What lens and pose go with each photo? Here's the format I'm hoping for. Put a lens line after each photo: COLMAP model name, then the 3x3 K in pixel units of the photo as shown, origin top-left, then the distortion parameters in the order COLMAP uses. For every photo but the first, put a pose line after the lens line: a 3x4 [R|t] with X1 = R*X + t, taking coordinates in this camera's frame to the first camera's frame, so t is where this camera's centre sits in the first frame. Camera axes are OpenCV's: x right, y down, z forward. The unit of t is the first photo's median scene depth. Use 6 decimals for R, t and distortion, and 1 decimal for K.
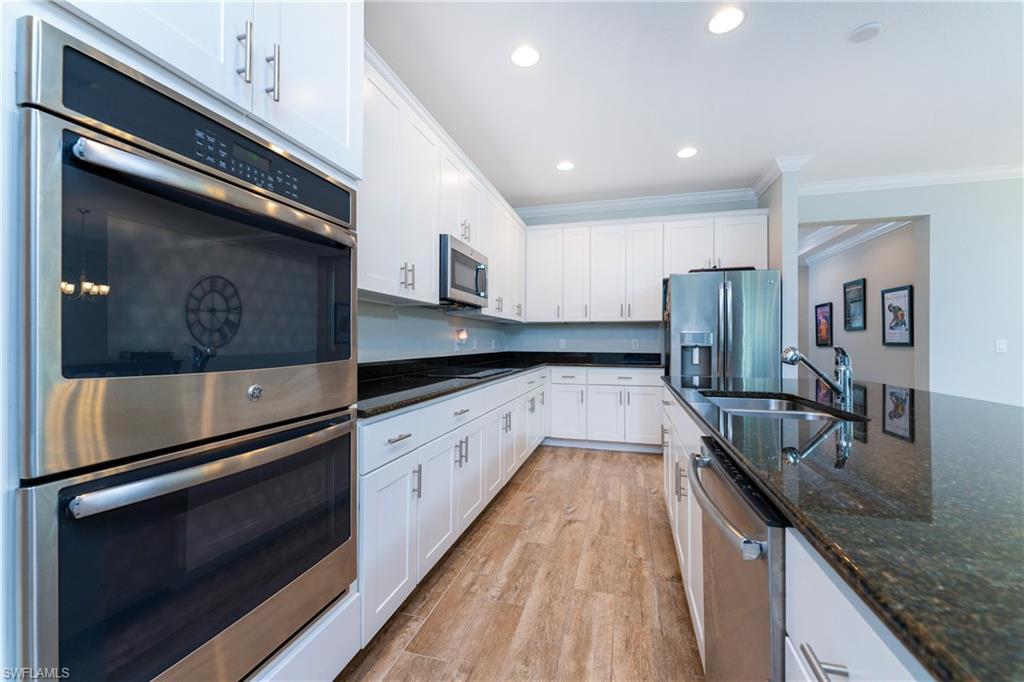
lens RADIAL K [[415.1, 0, 512.0], [0, 415.1, 341.0], [0, 0, 1]] dist [-0.020103, 0.000120]
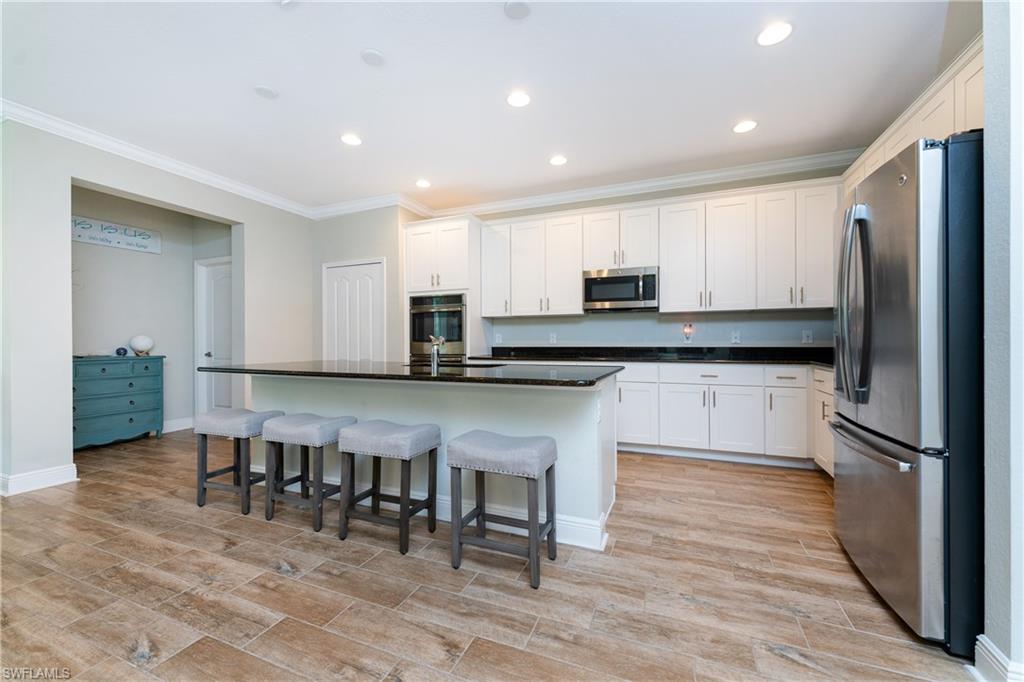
lens RADIAL K [[406.3, 0, 507.1], [0, 406.3, 340.7], [0, 0, 1]] dist [0.001324, 0.000428]
pose [[-0.134660, -0.009080, -0.990850, 1.067060], [0.004068, 0.999945, -0.009716, 0.025777], [0.990884, -0.005340, -0.134615, 0.657318]]
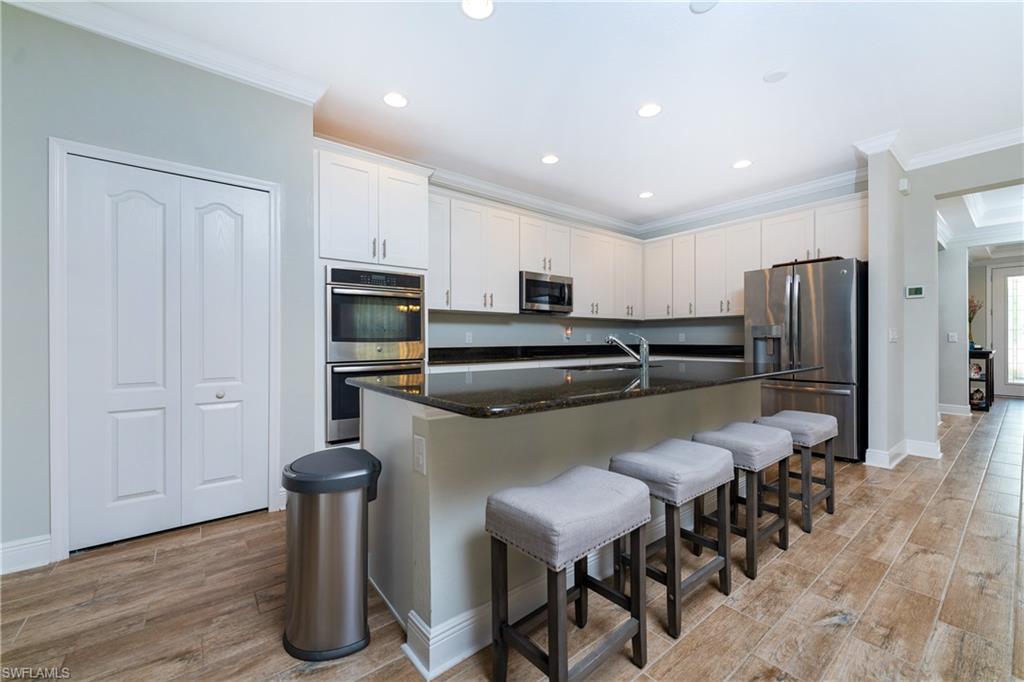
lens RADIAL K [[406.3, 0, 507.1], [0, 406.3, 340.7], [0, 0, 1]] dist [0.001324, 0.000428]
pose [[0.800794, -0.003597, -0.598929, 0.557306], [0.006336, 0.999977, 0.002466, 0.014270], [0.598906, -0.005769, 0.800799, -0.258987]]
